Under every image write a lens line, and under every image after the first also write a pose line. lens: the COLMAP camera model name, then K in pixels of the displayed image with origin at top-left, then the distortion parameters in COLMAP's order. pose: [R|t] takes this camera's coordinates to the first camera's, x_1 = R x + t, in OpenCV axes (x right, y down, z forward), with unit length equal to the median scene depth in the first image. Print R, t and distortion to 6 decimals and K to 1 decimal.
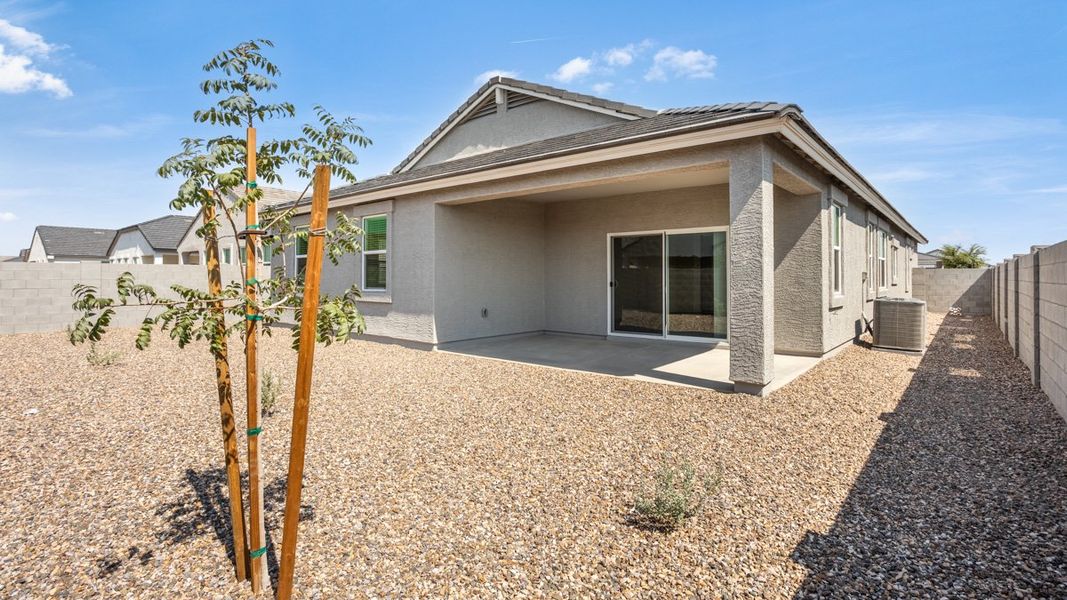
lens RADIAL K [[515.3, 0, 530.5], [0, 515.3, 278.4], [0, 0, 1]] dist [-0.010428, 0.000147]
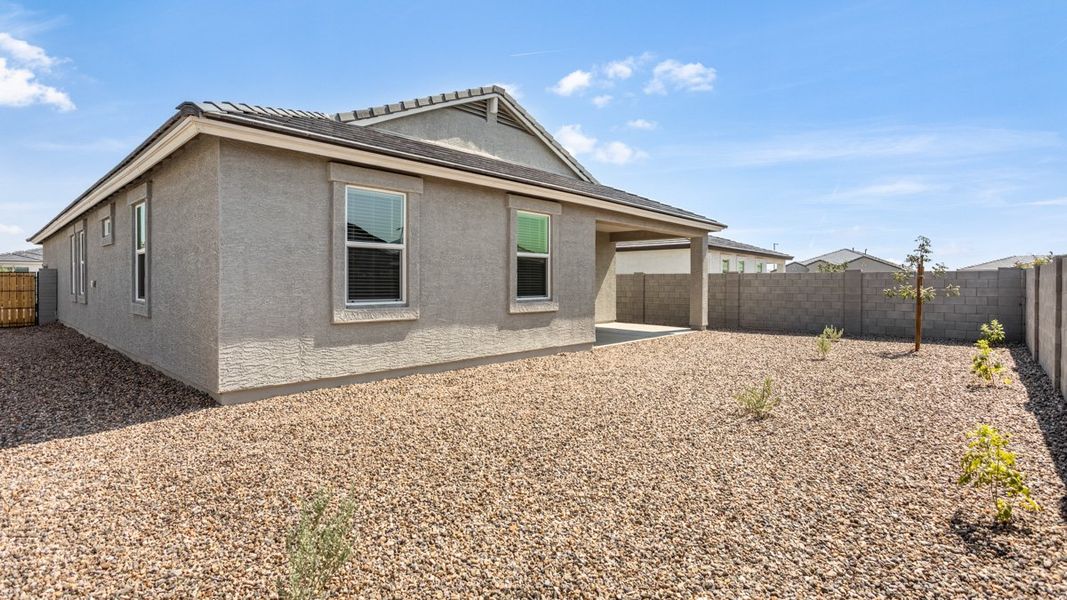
lens RADIAL K [[515.3, 0, 530.5], [0, 515.3, 278.4], [0, 0, 1]] dist [-0.010428, 0.000147]
pose [[0.042688, 0.010066, 0.999038, -1.058250], [0.001251, 0.999948, -0.010128, -0.001670], [-0.999088, 0.001682, 0.042673, 0.870007]]
